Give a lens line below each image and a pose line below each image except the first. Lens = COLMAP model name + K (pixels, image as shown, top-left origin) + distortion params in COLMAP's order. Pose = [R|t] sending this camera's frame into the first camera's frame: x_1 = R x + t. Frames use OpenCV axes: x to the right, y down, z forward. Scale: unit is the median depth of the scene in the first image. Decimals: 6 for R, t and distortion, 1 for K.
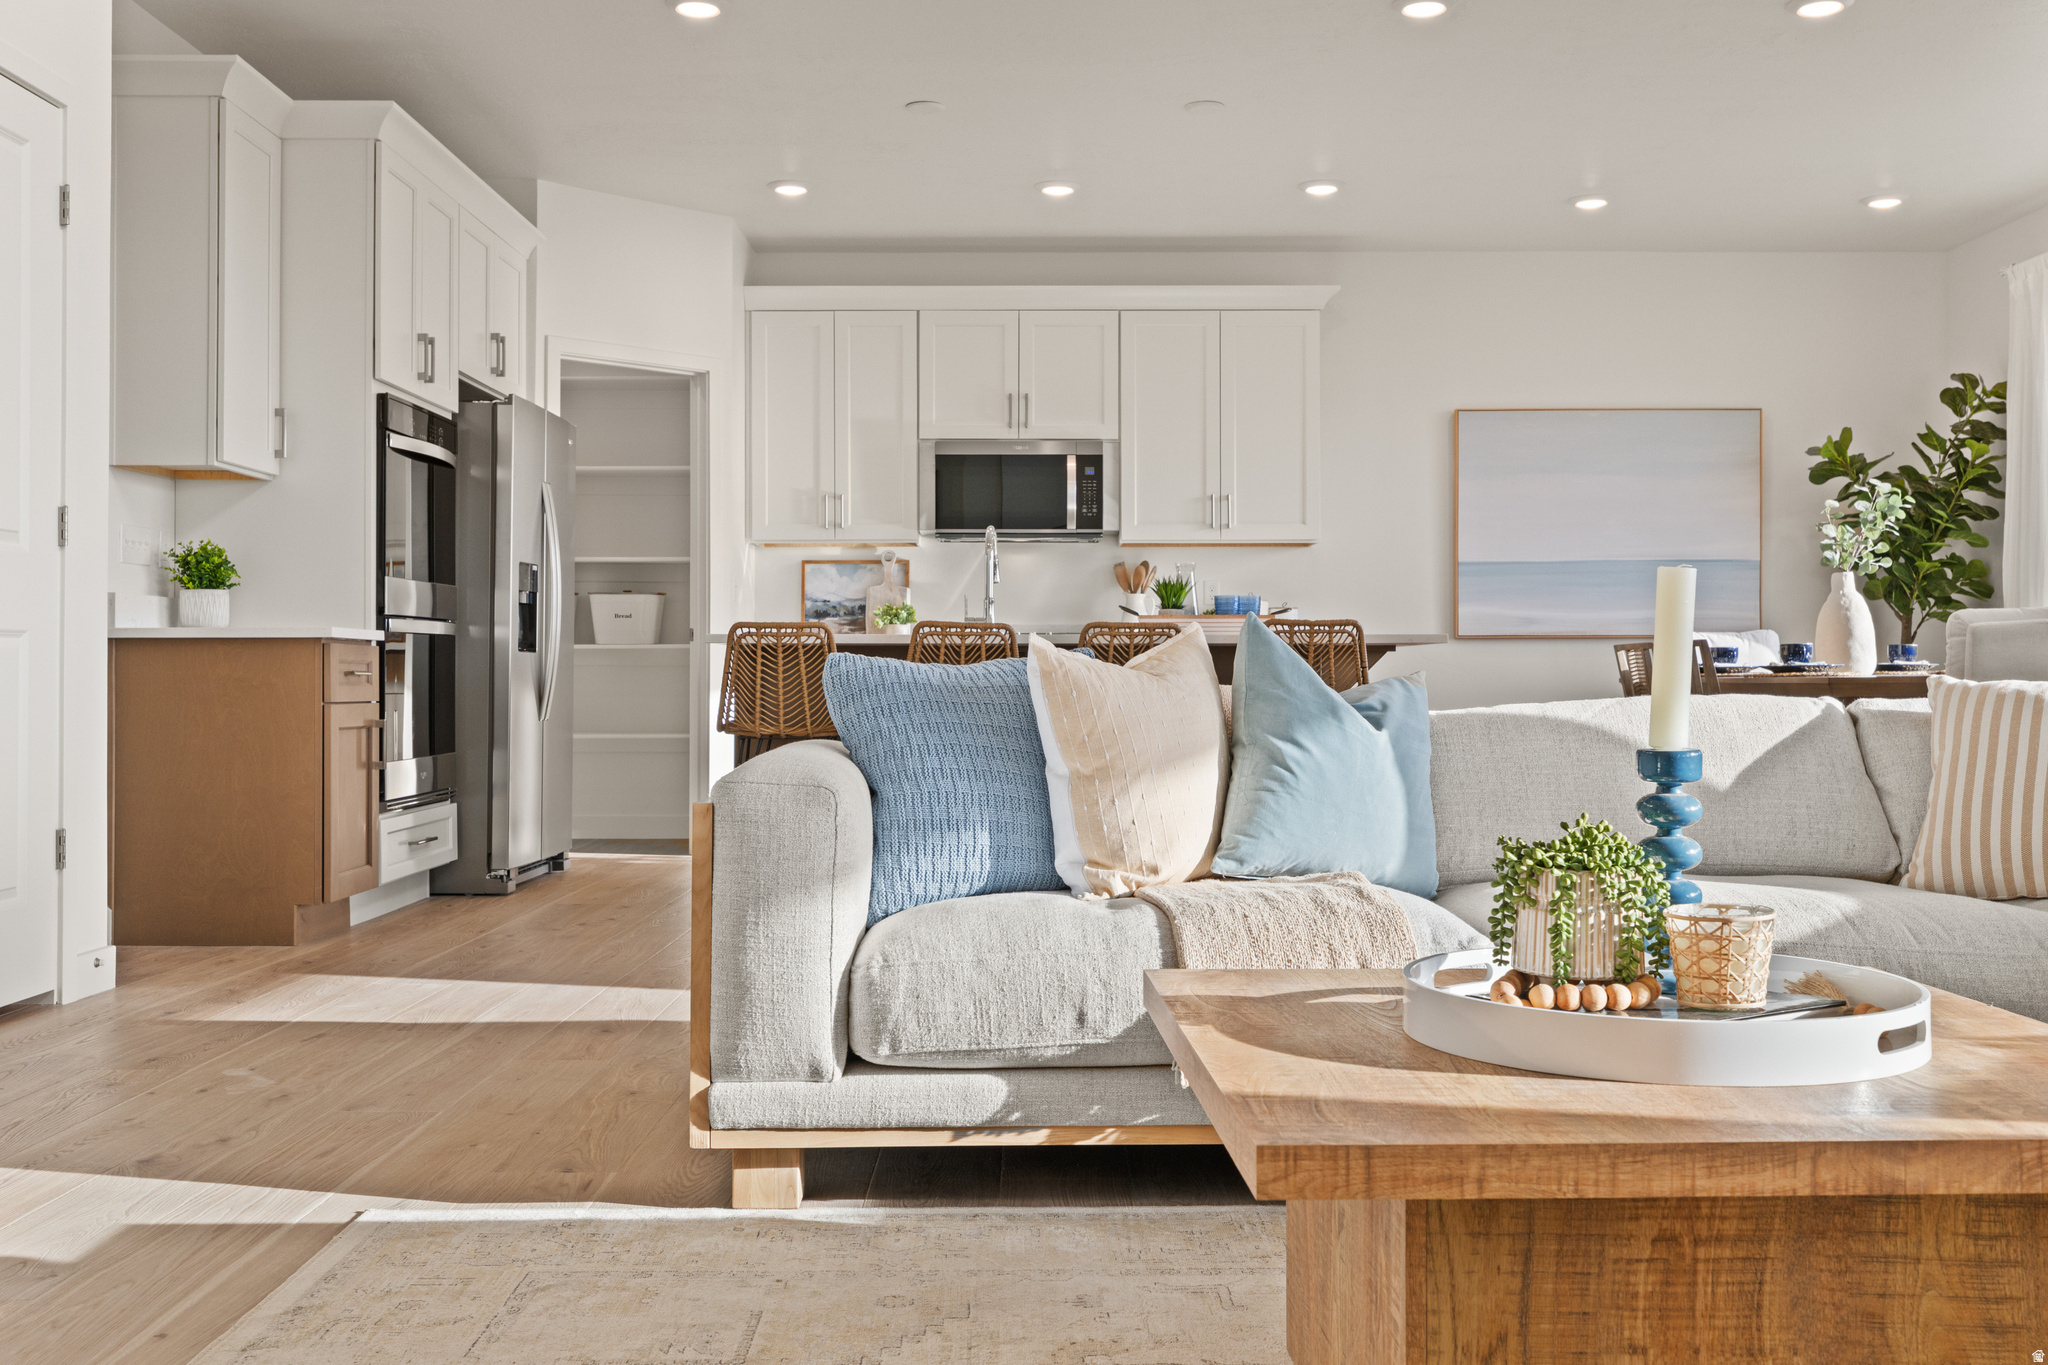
lens RADIAL K [[1984.1, 0, 1037.5], [0, 1984.1, 664.4], [0, 0, 1]] dist [0.006936, 0.000000]
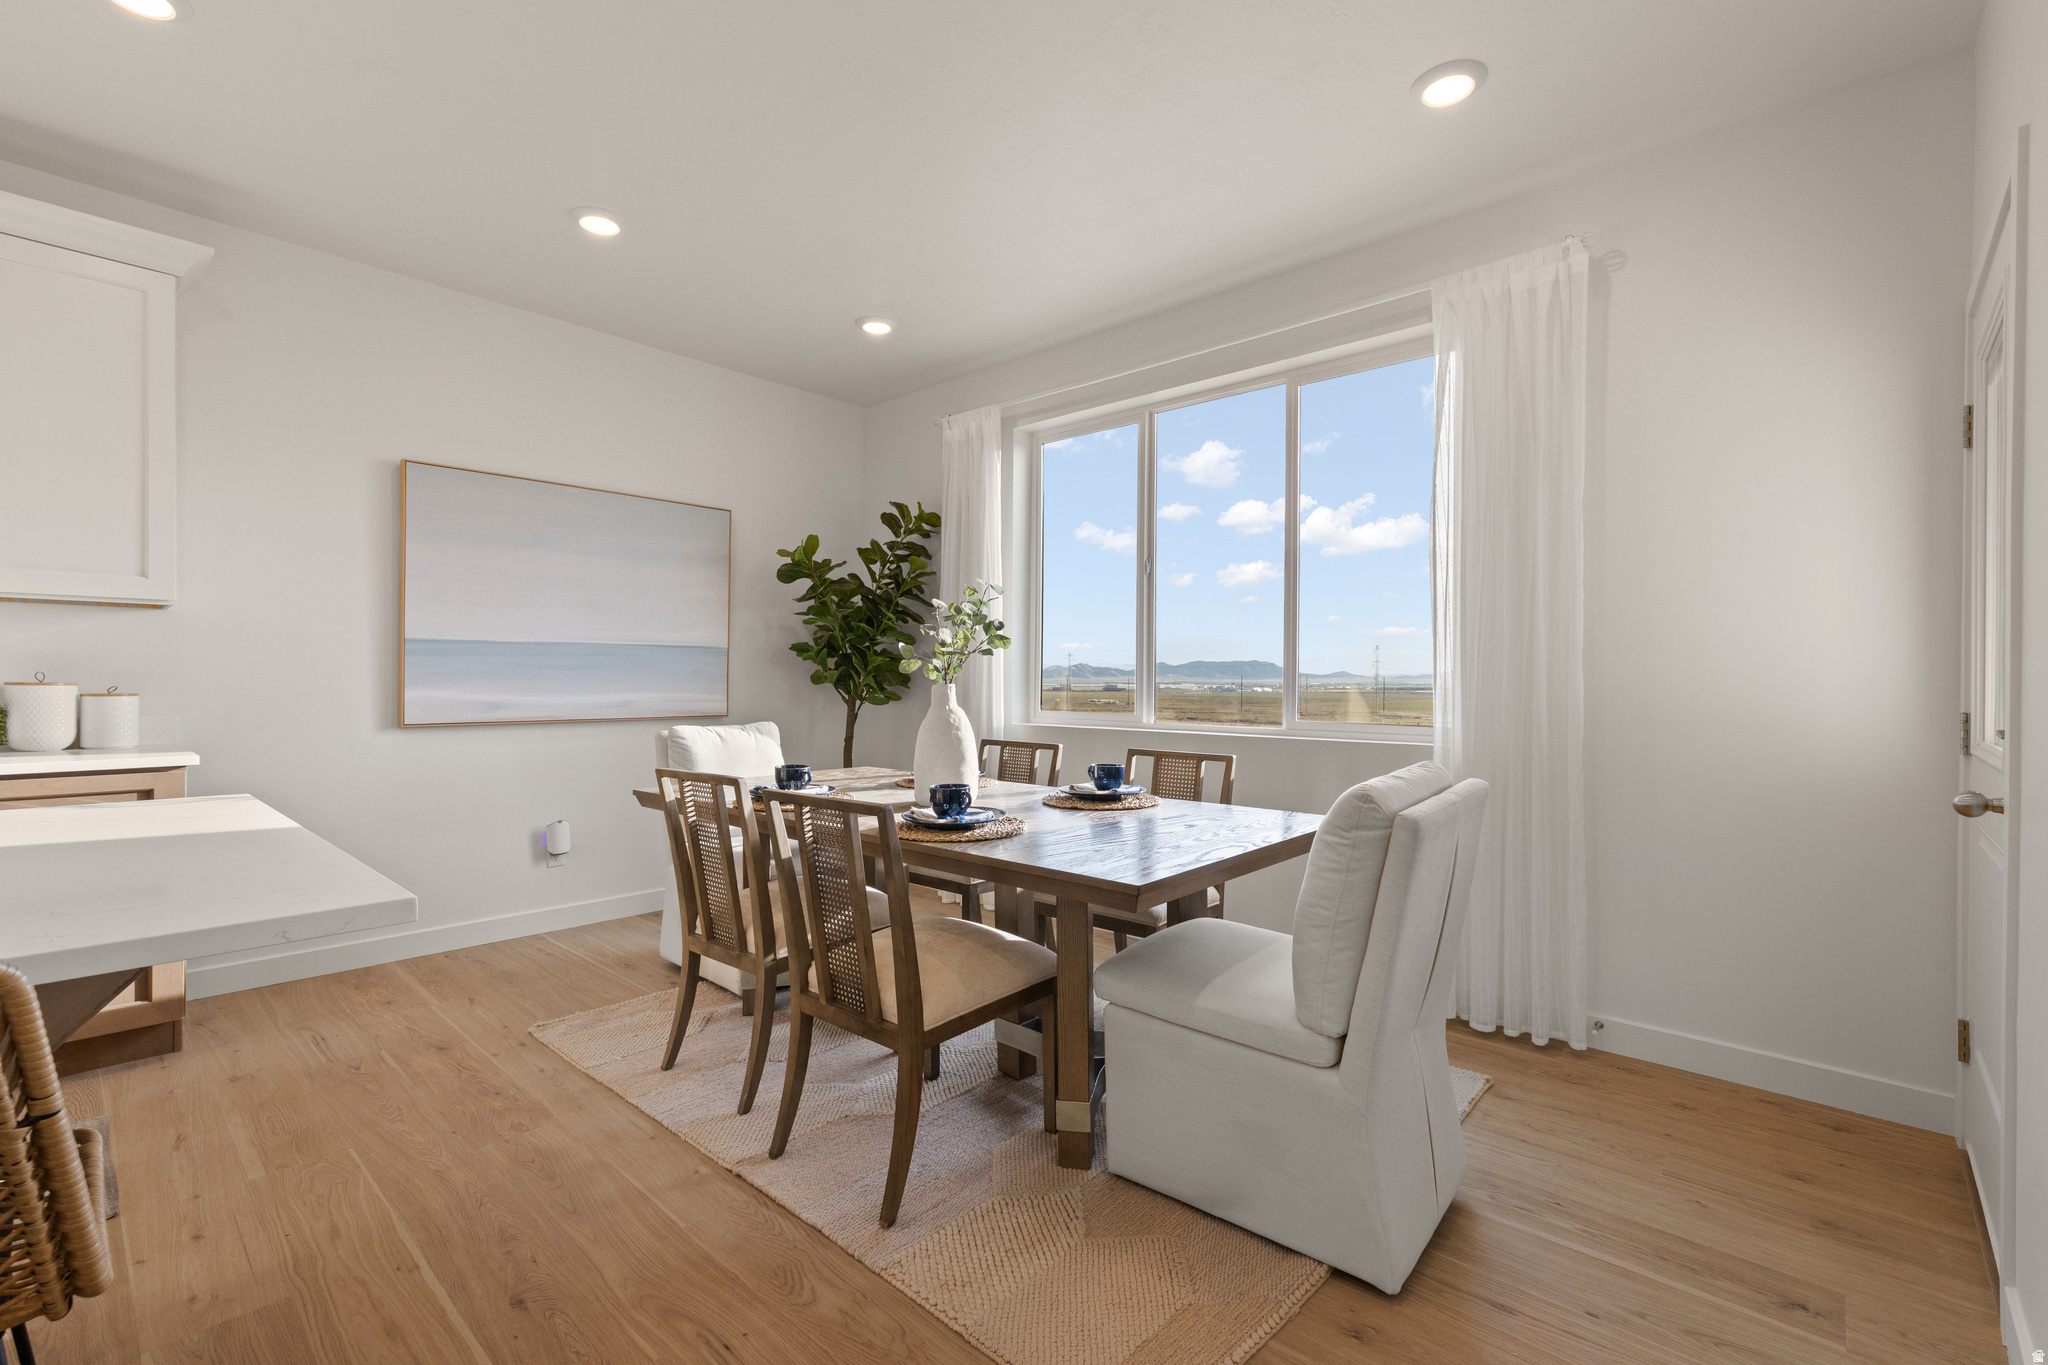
lens RADIAL K [[895.1, 0, 1027.8], [0, 895.1, 684.4], [0, 0, 1]] dist [-0.000397, 0.002921]
pose [[0.671075, 0.001420, 0.741388, 0.109125], [-0.007232, 0.999963, 0.004631, -0.036699], [-0.741354, -0.008470, 0.671061, 0.557740]]
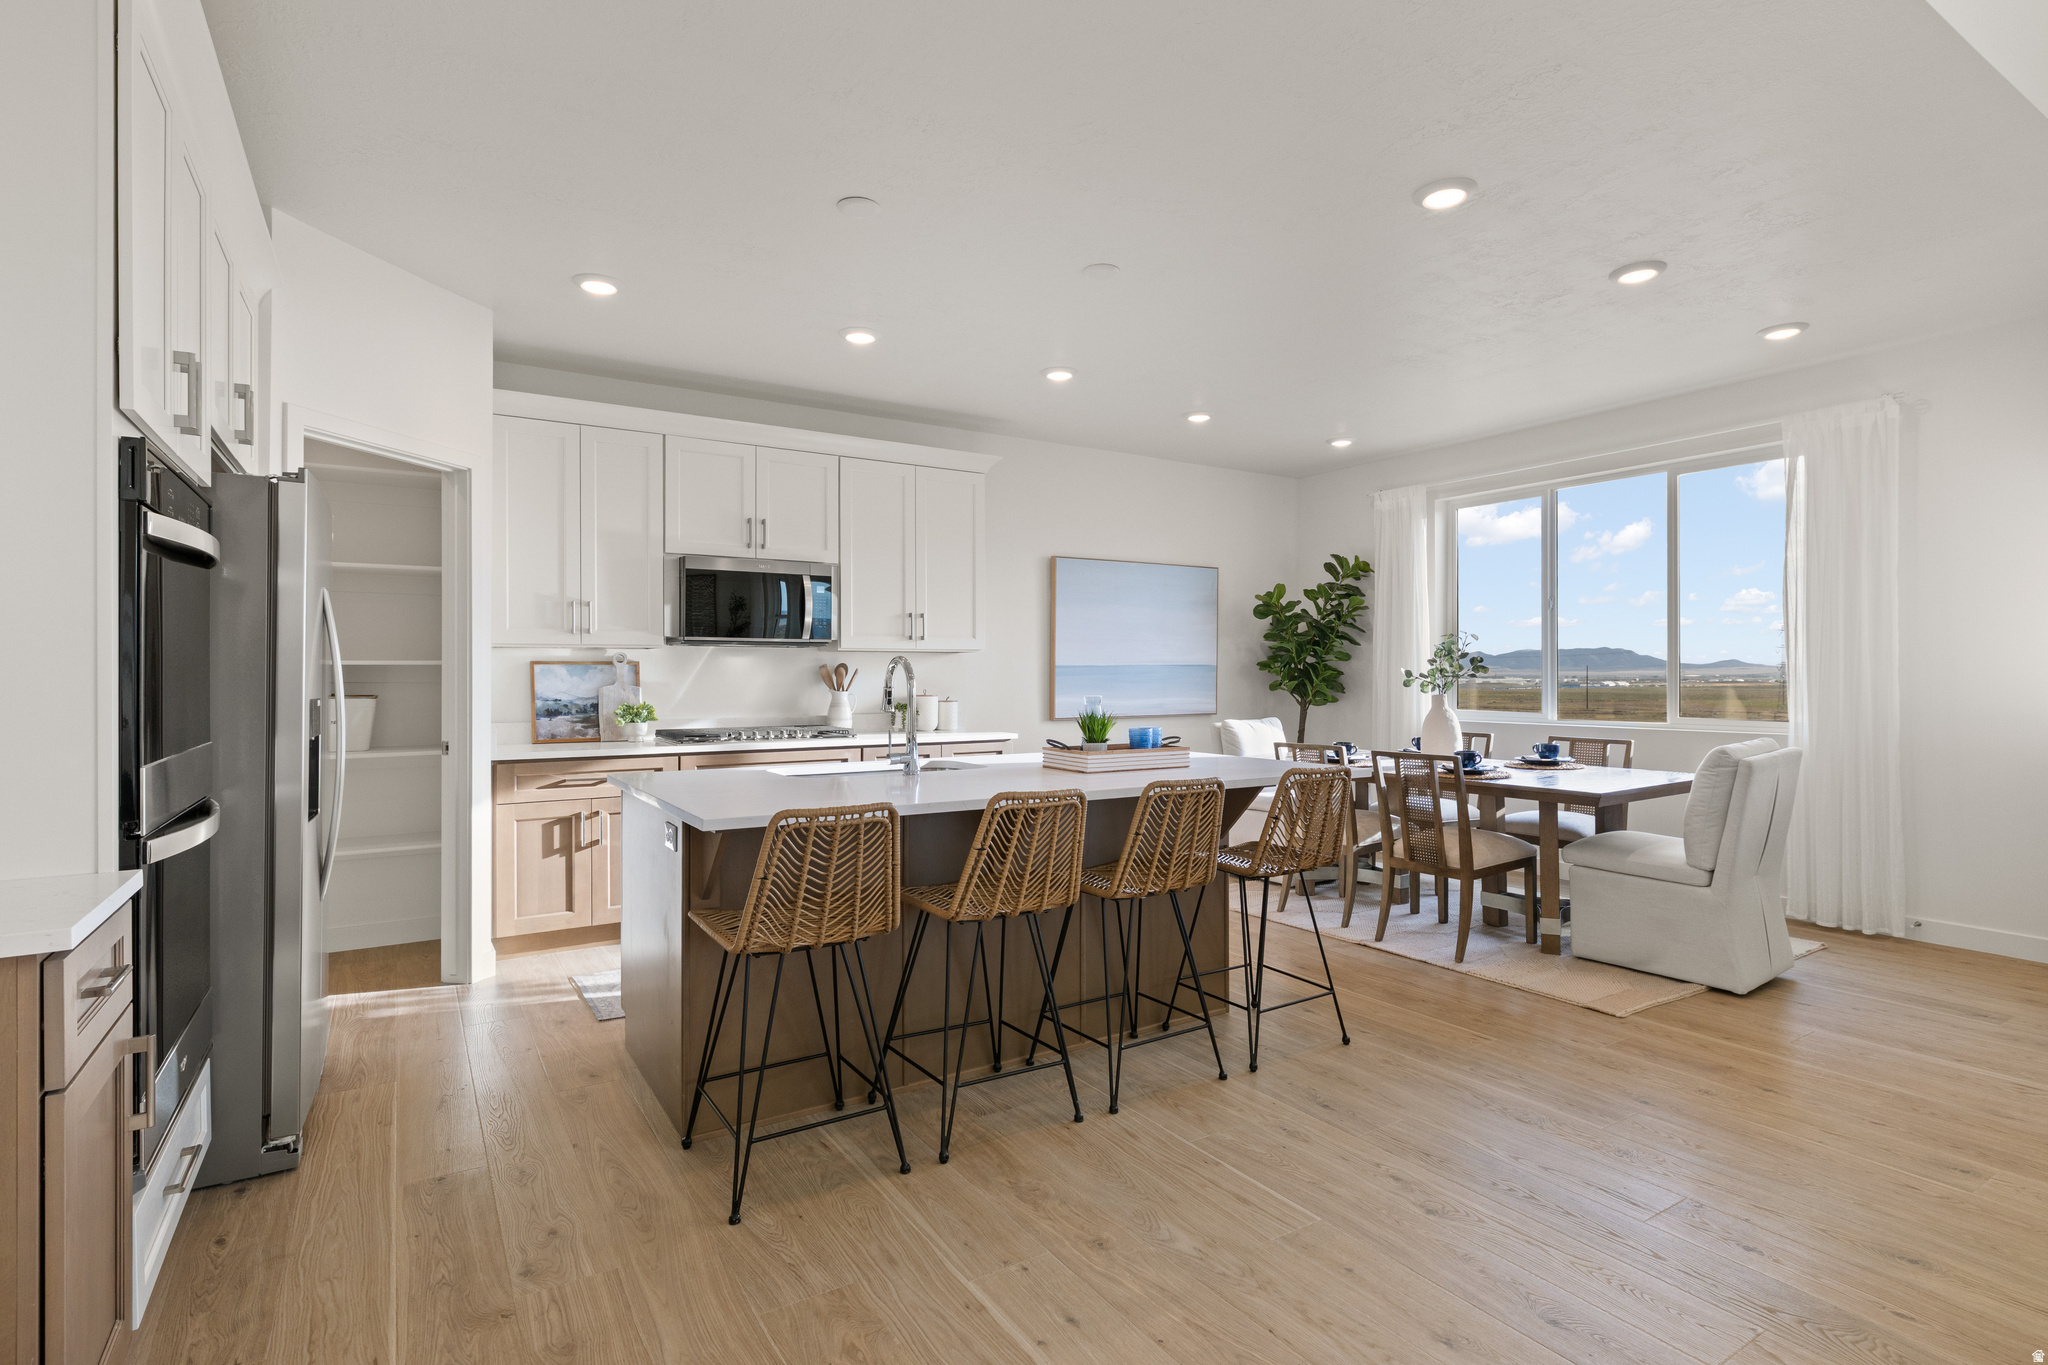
lens RADIAL K [[1007.3, 0, 1030.1], [0, 1007.3, 675.6], [0, 0, 1]] dist [0.002649, -0.000369]
pose [[0.844169, -0.001418, 0.536076, -0.187242], [0.001247, 0.999999, 0.000681, -0.046378], [-0.536076, 0.000094, 0.844169, 0.425323]]
